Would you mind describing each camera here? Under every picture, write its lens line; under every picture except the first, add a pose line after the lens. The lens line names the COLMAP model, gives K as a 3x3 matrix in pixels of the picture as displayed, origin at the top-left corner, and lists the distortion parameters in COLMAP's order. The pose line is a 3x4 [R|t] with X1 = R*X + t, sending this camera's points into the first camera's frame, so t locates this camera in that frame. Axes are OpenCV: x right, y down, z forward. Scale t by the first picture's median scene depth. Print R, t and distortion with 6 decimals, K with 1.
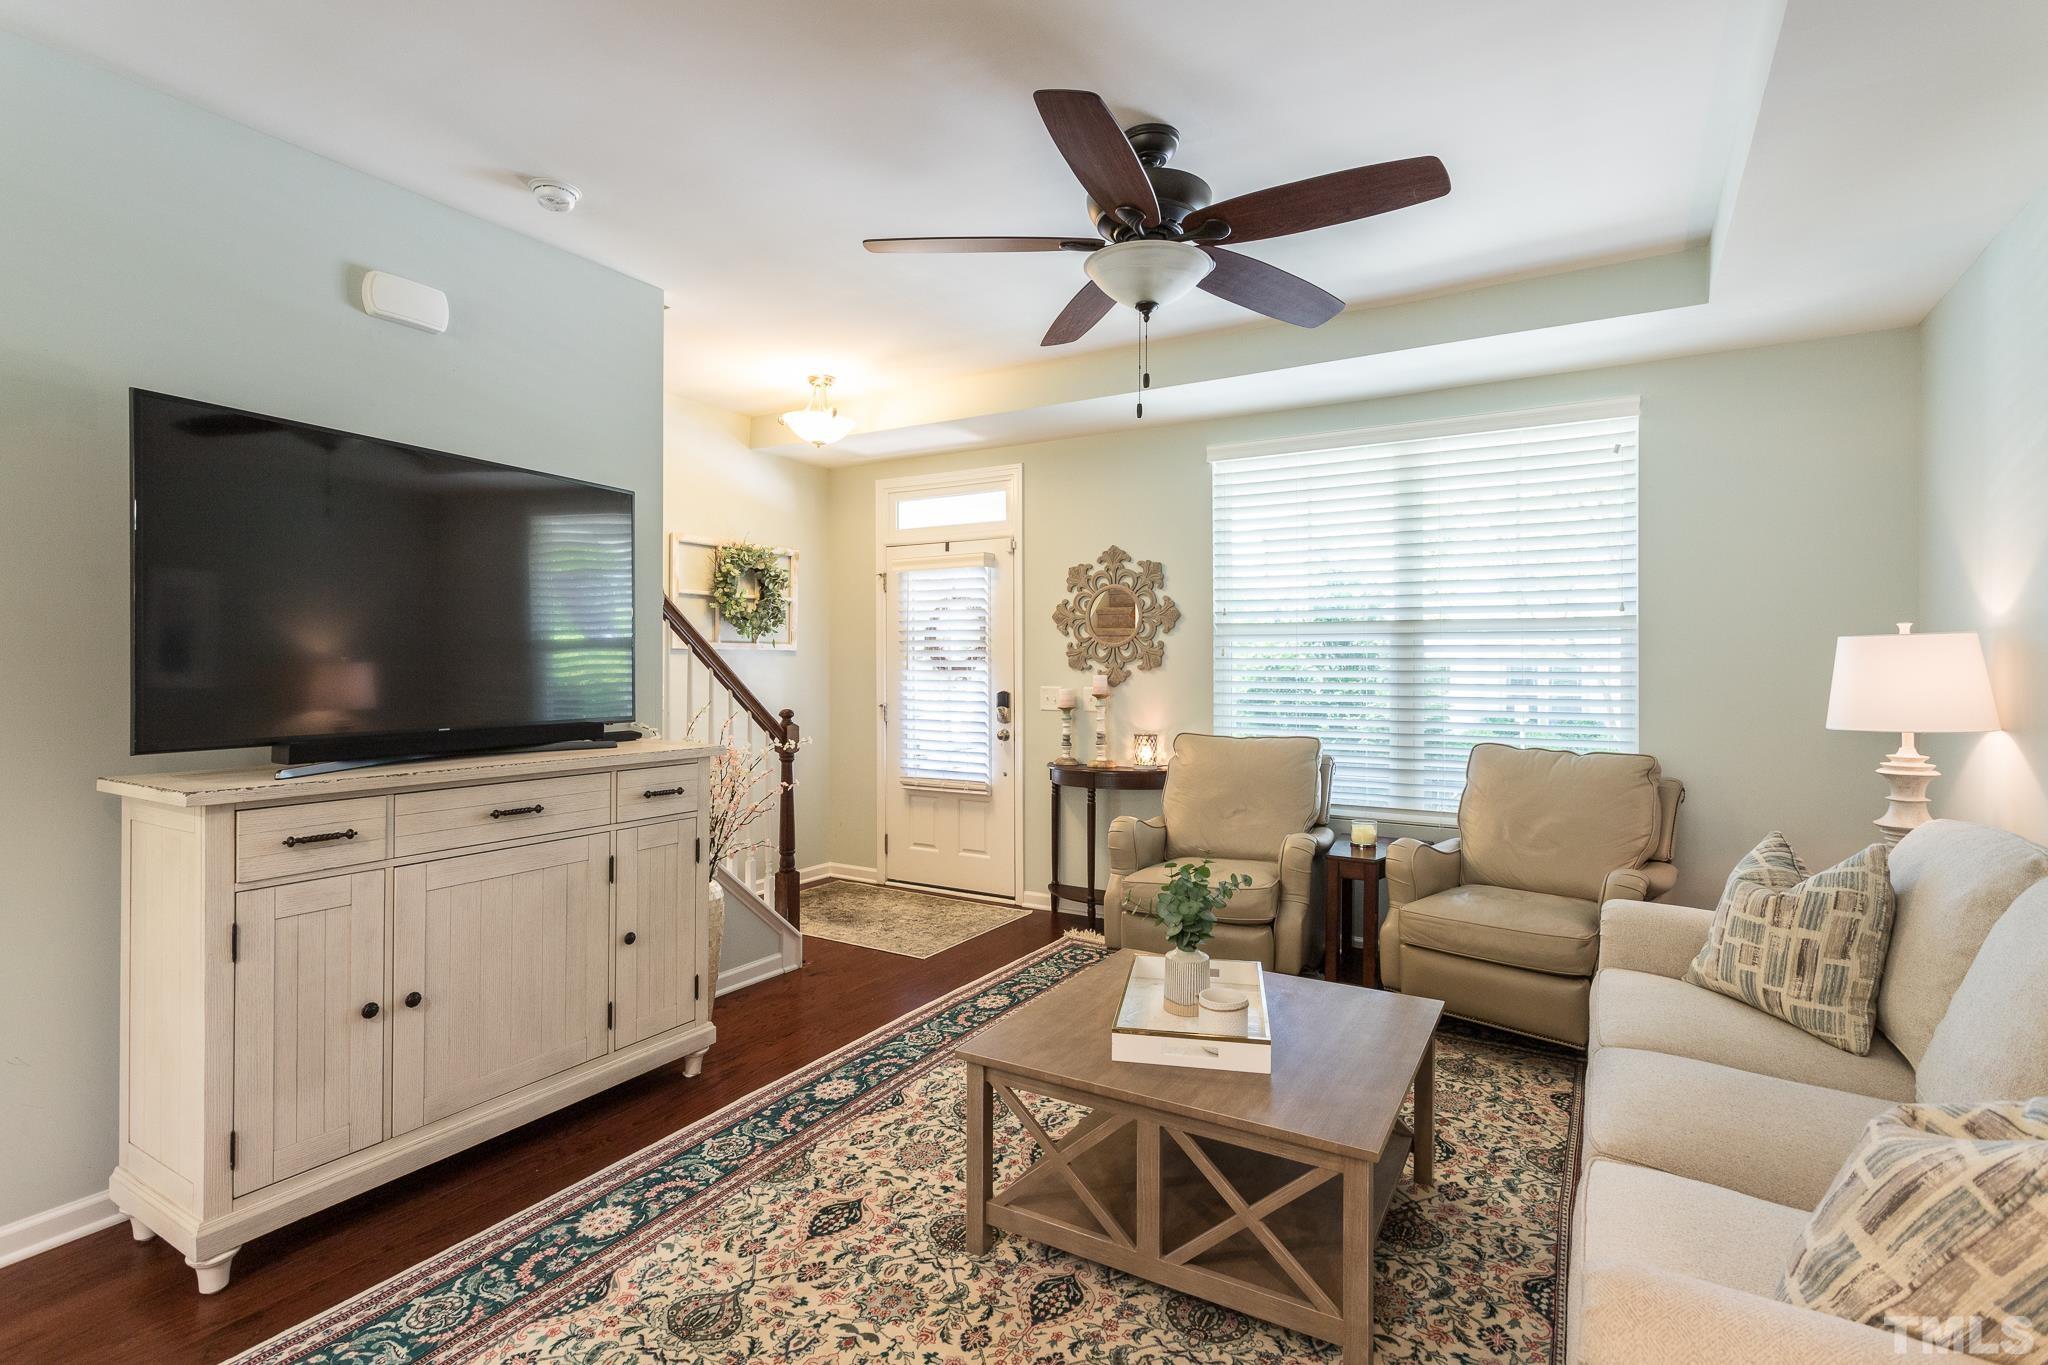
lens RADIAL K [[985.3, 0, 1021.0], [0, 985.3, 669.6], [0, 0, 1]] dist [0.004252, -0.000173]
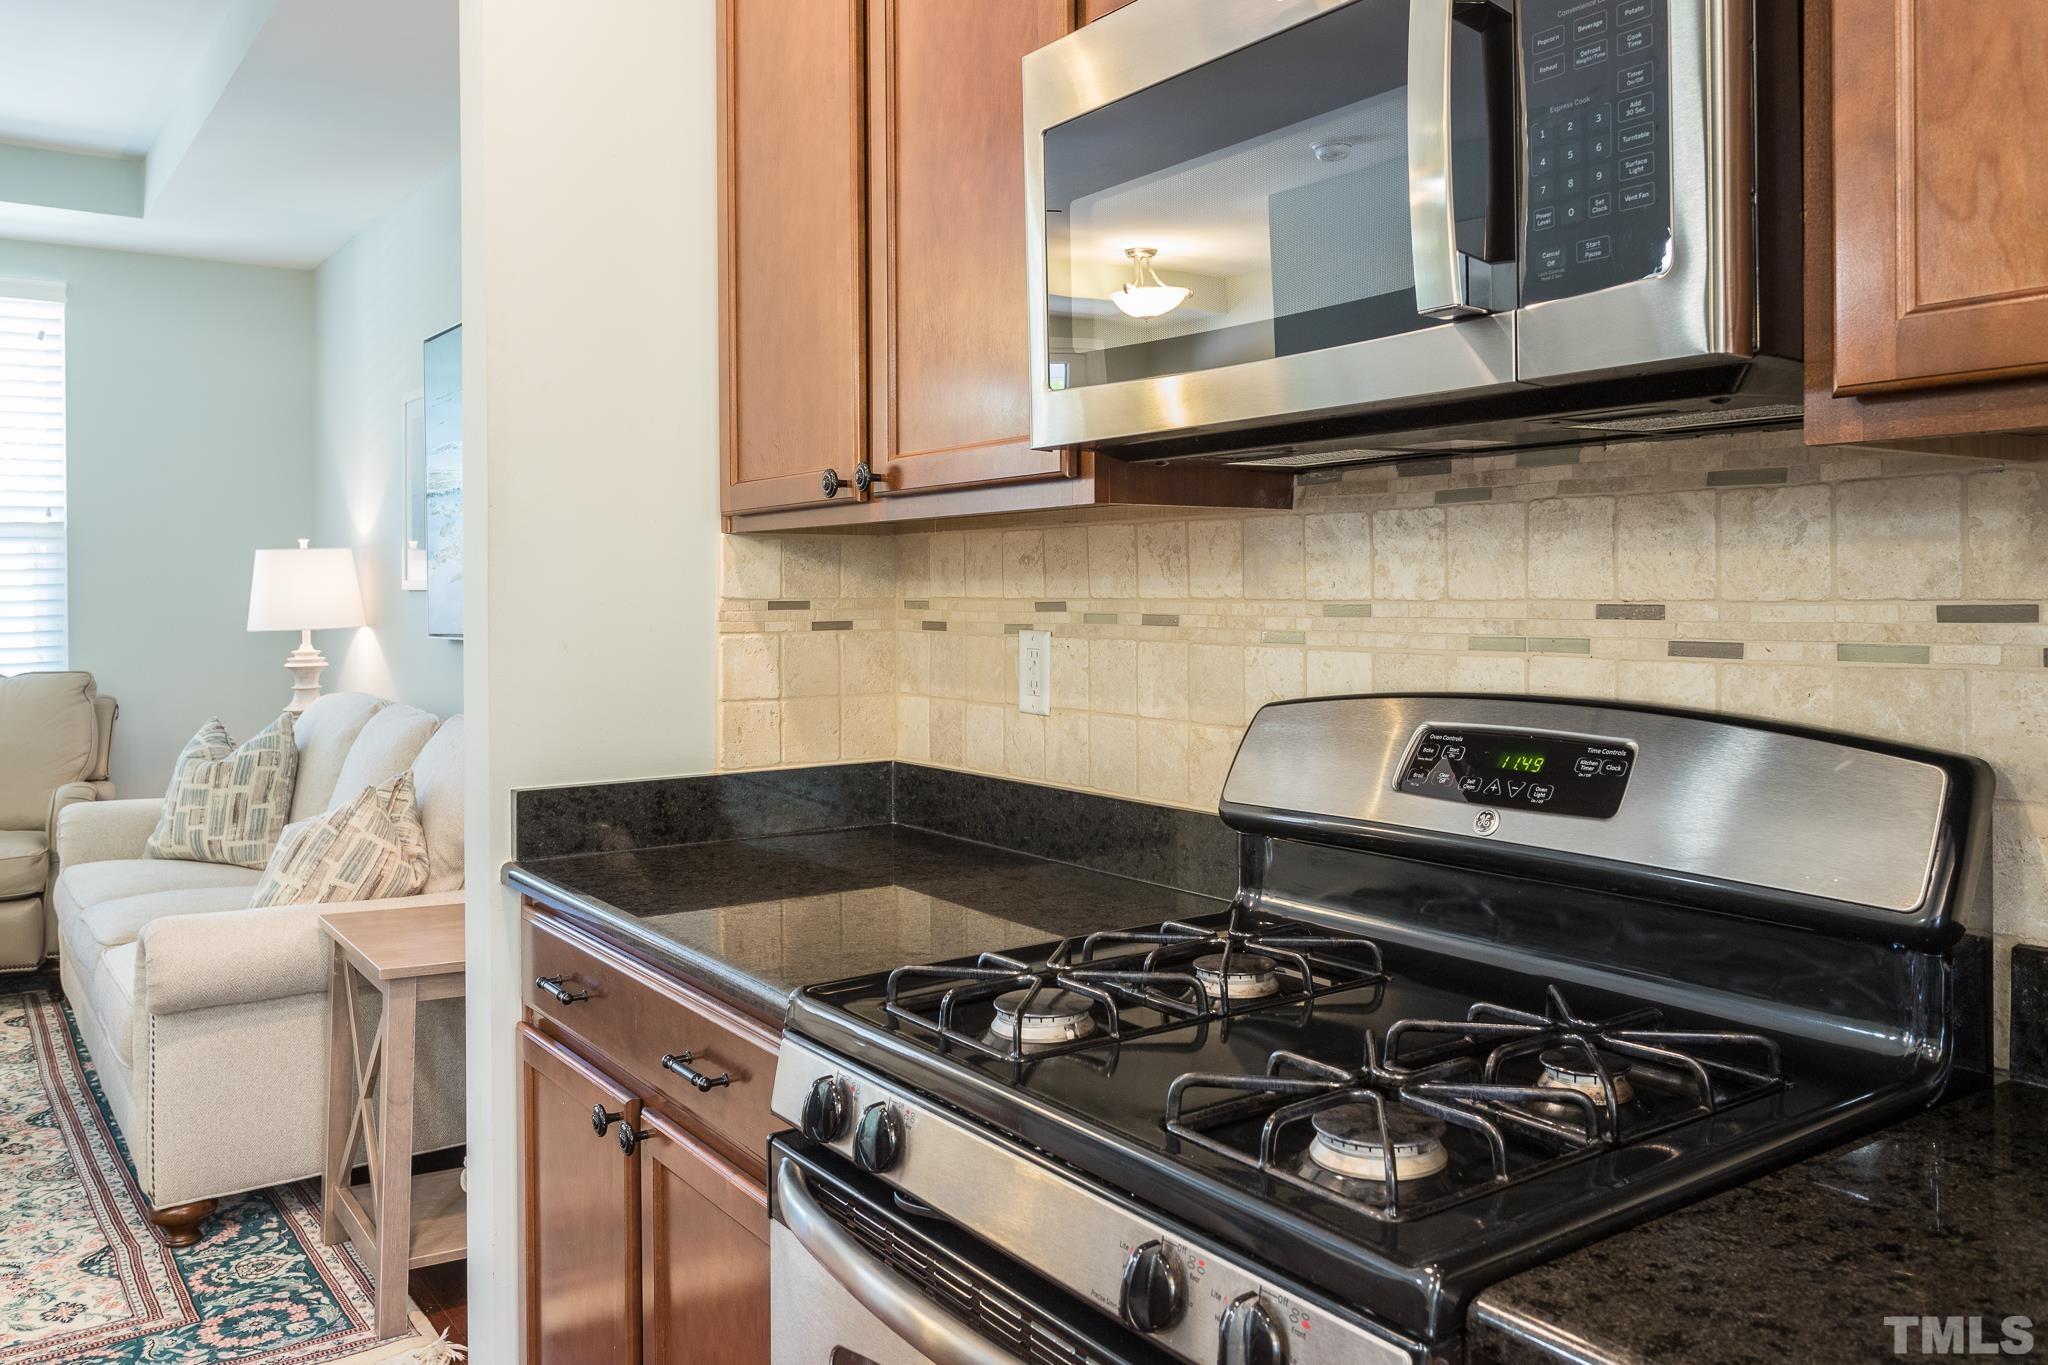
lens RADIAL K [[1587.4, 0, 1030.8], [0, 1587.4, 581.9], [0, 0, 1]] dist [0.001386, 0.005528]
pose [[0.404574, -0.000826, 0.914505, -0.522399], [0.009692, 0.999947, -0.003385, 0.020005], [-0.914454, 0.010232, 0.404560, -0.598903]]
